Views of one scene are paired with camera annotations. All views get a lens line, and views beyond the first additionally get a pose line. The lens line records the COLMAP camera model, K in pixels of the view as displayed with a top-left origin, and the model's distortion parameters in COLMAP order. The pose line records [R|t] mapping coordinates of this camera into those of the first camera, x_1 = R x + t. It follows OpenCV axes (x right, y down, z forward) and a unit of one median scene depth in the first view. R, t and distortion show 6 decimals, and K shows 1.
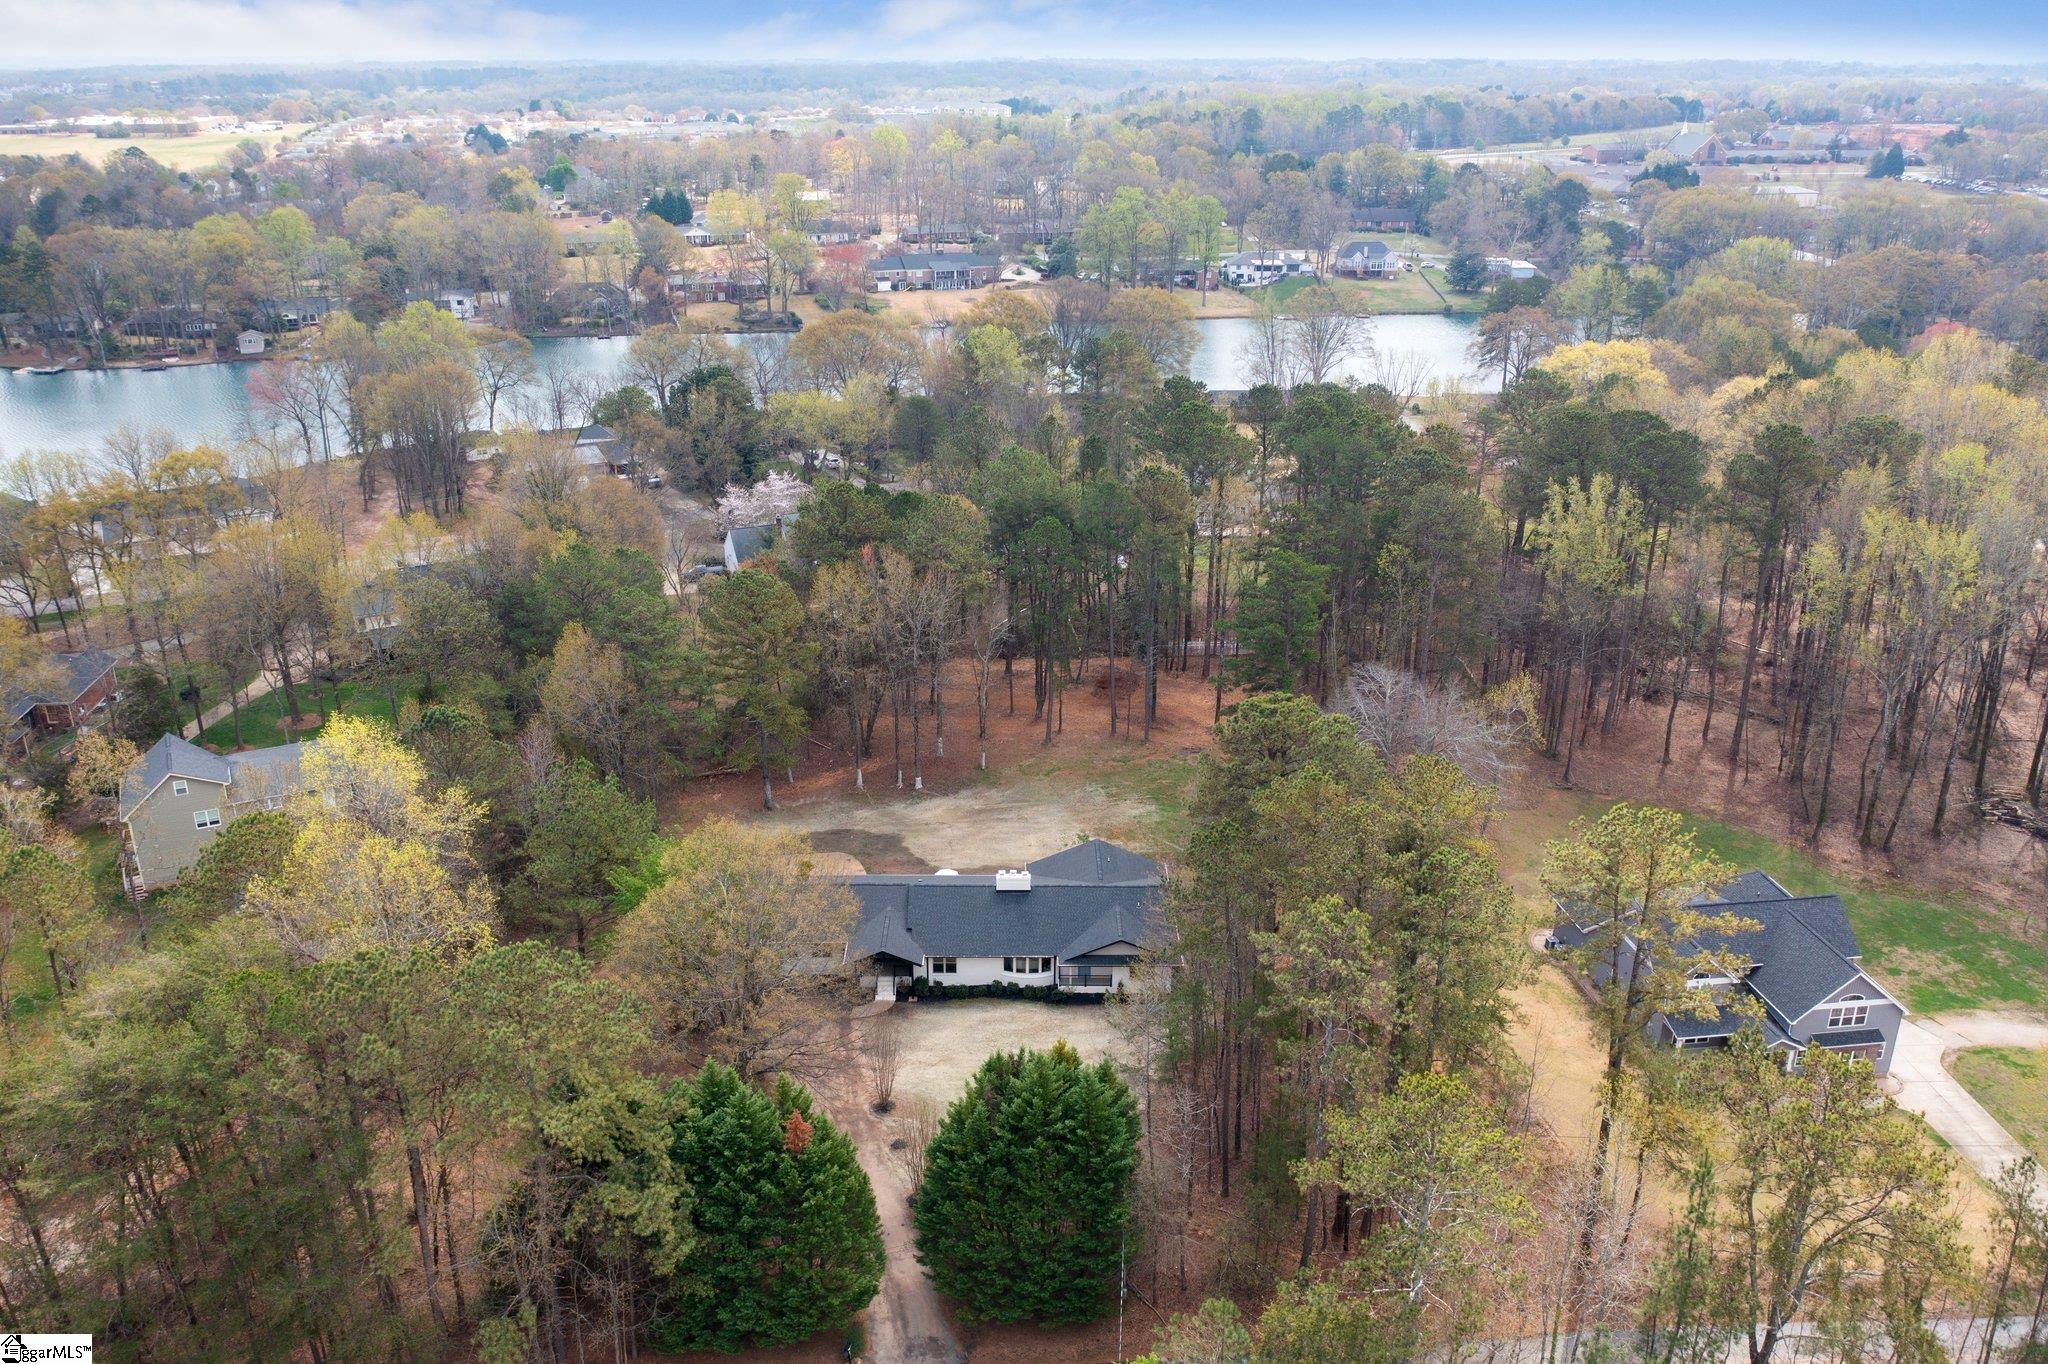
lens RADIAL K [[1617.9, 0, 1023.3], [0, 1617.9, 680.7], [0, 0, 1]] dist [-0.019007, 0.008558]
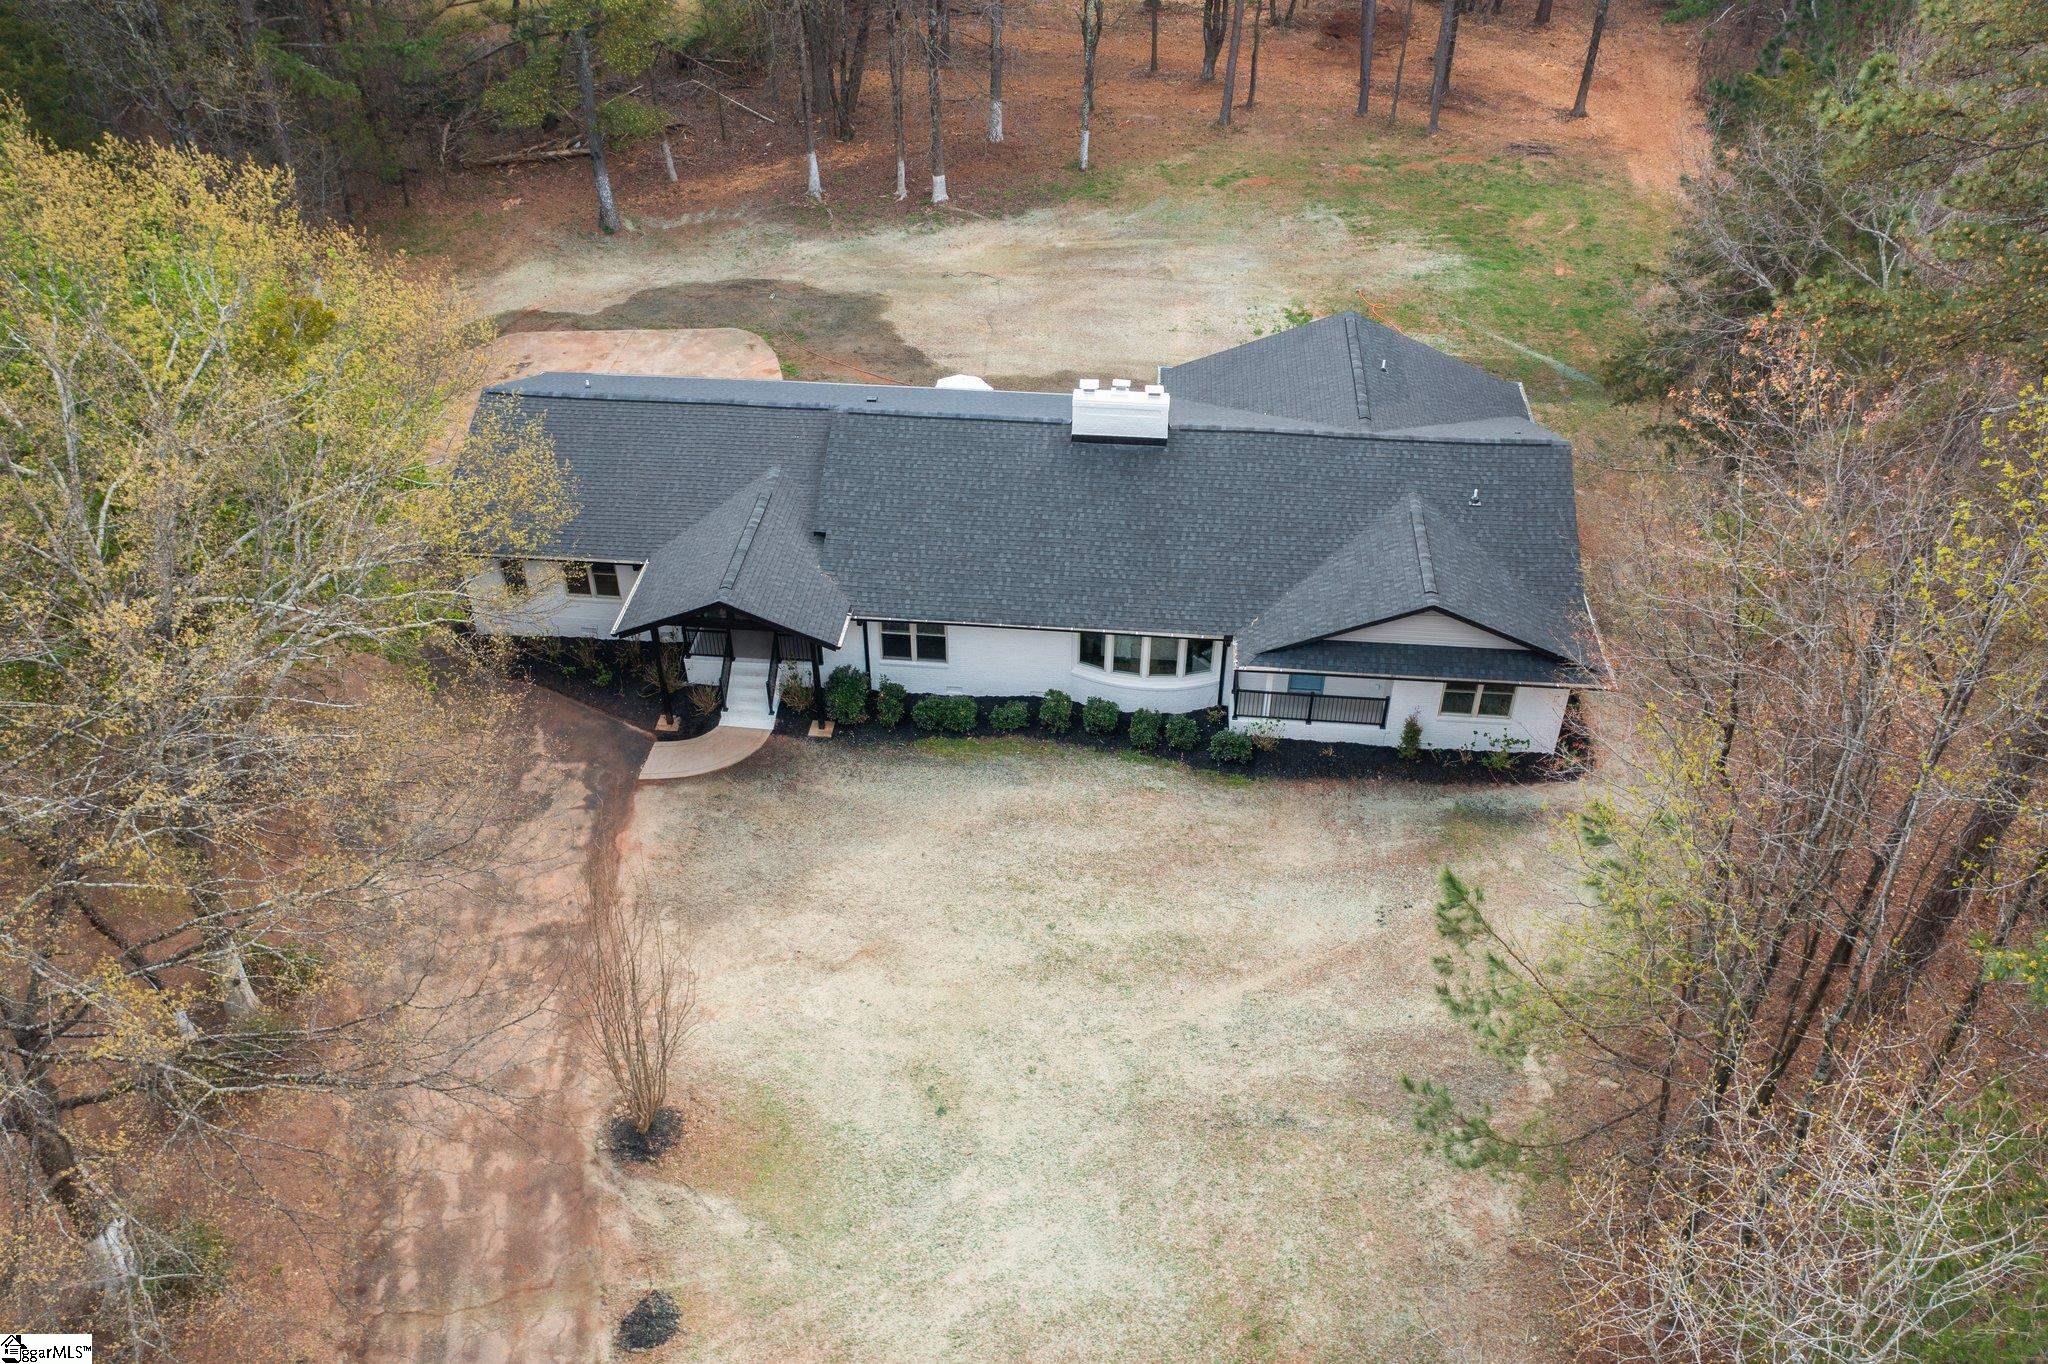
lens RADIAL K [[1617.9, 0, 1021.1], [0, 1617.9, 681.7], [0, 0, 1]] dist [-0.019007, 0.008558]
pose [[0.995159, 0.057086, -0.079995, 0.002830], [-0.031862, 0.957437, 0.286880, 0.058125], [0.092966, -0.282942, 0.954621, 0.468401]]
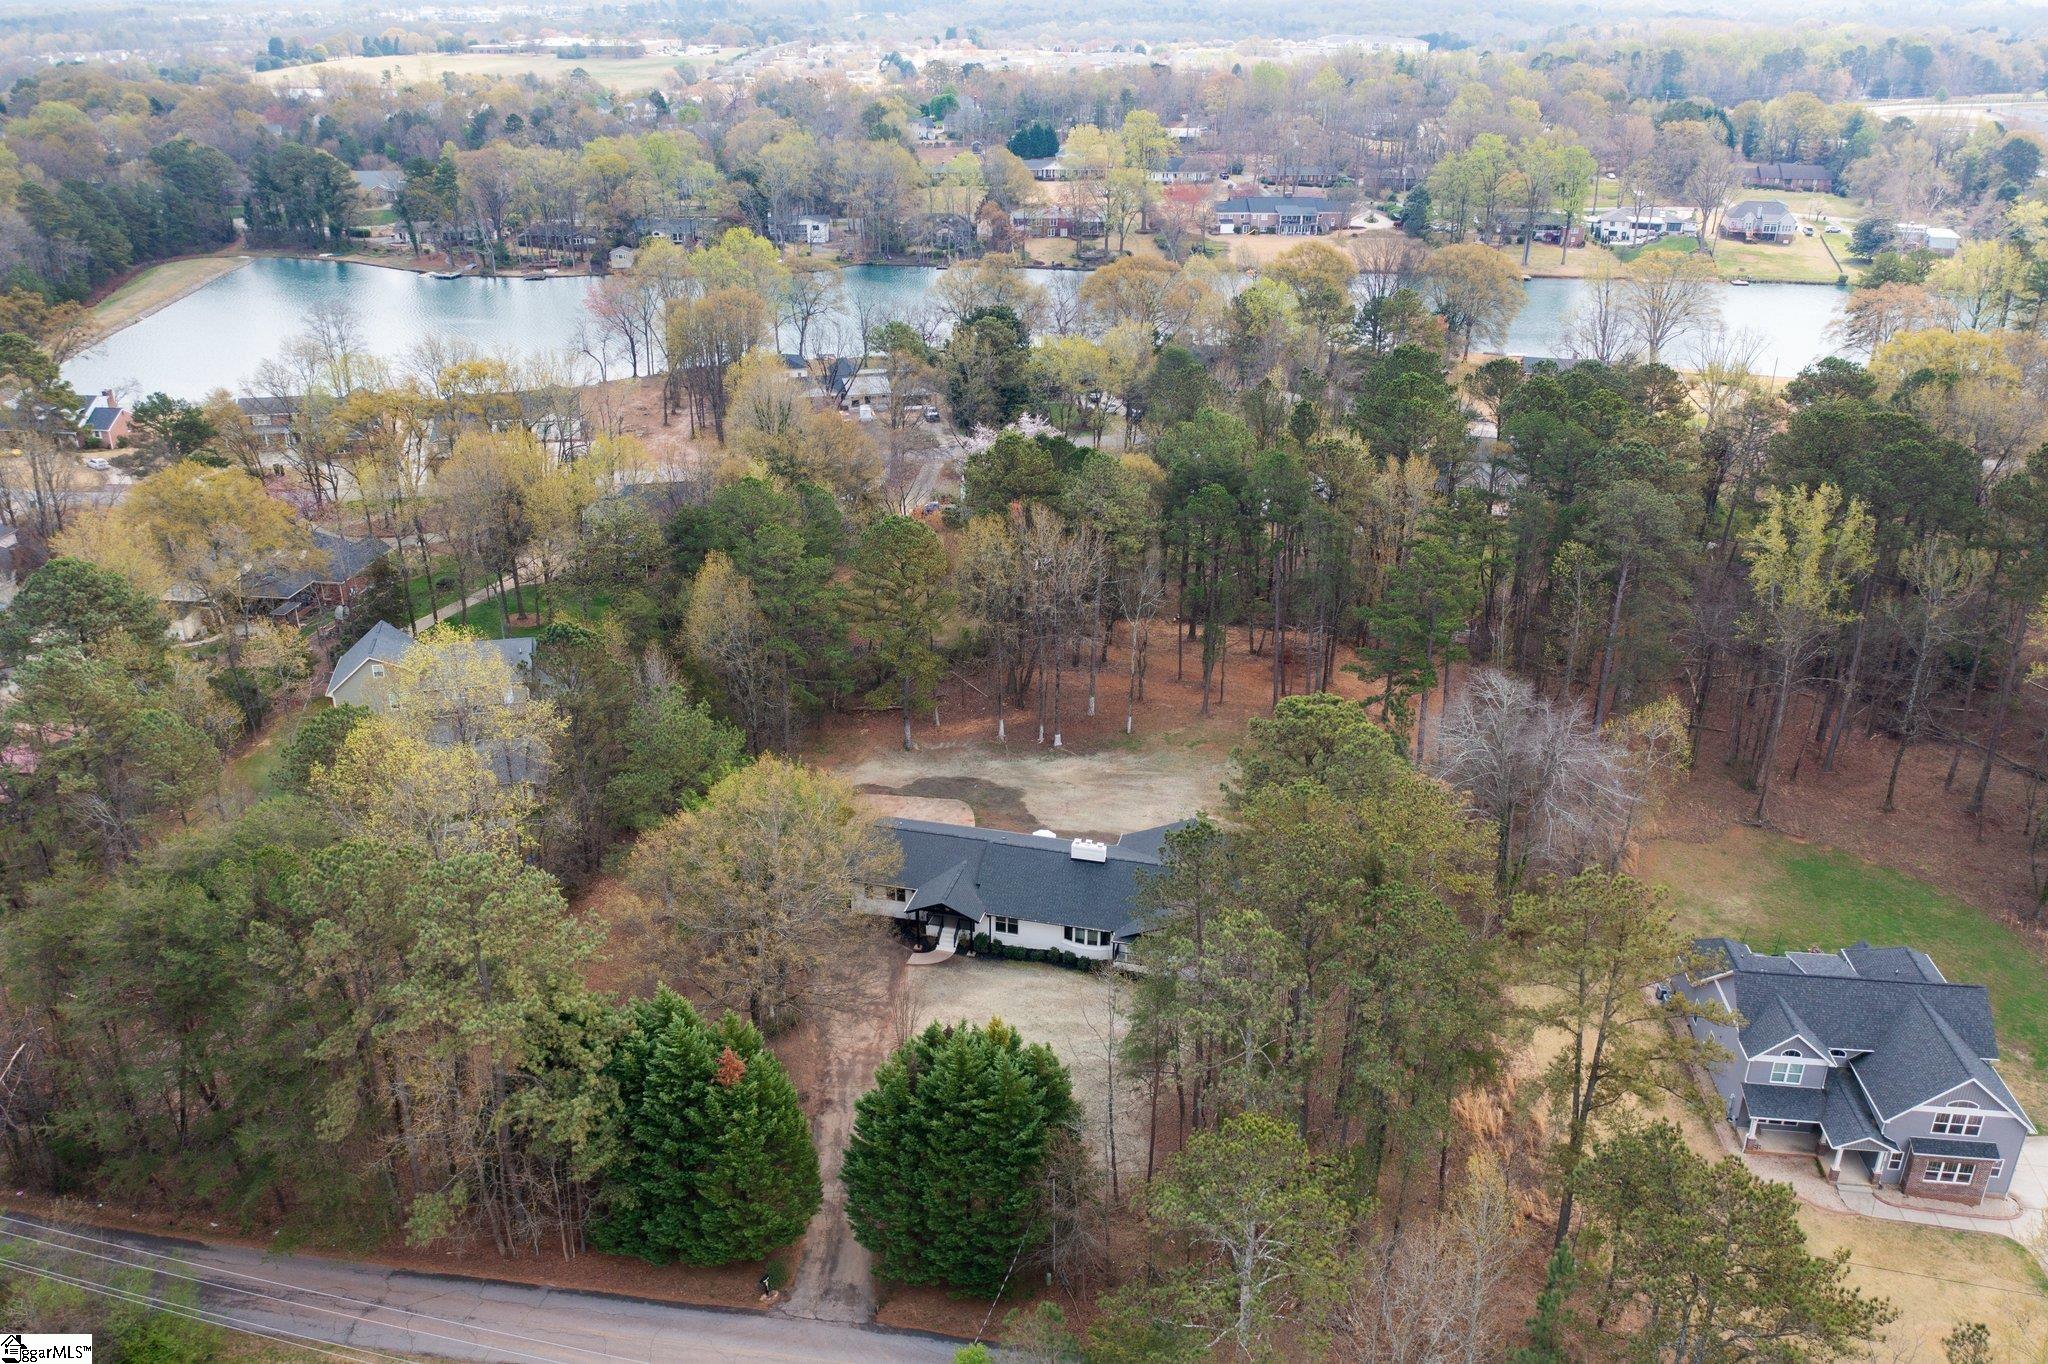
lens RADIAL K [[1617.9, 0, 1022.4], [0, 1617.9, 680.5], [0, 0, 1]] dist [-0.019007, 0.008558]
pose [[0.968256, 0.103562, -0.227497, 0.123721], [-0.094851, 0.994289, 0.048924, -0.018225], [0.231264, -0.025792, 0.972549, 0.019000]]
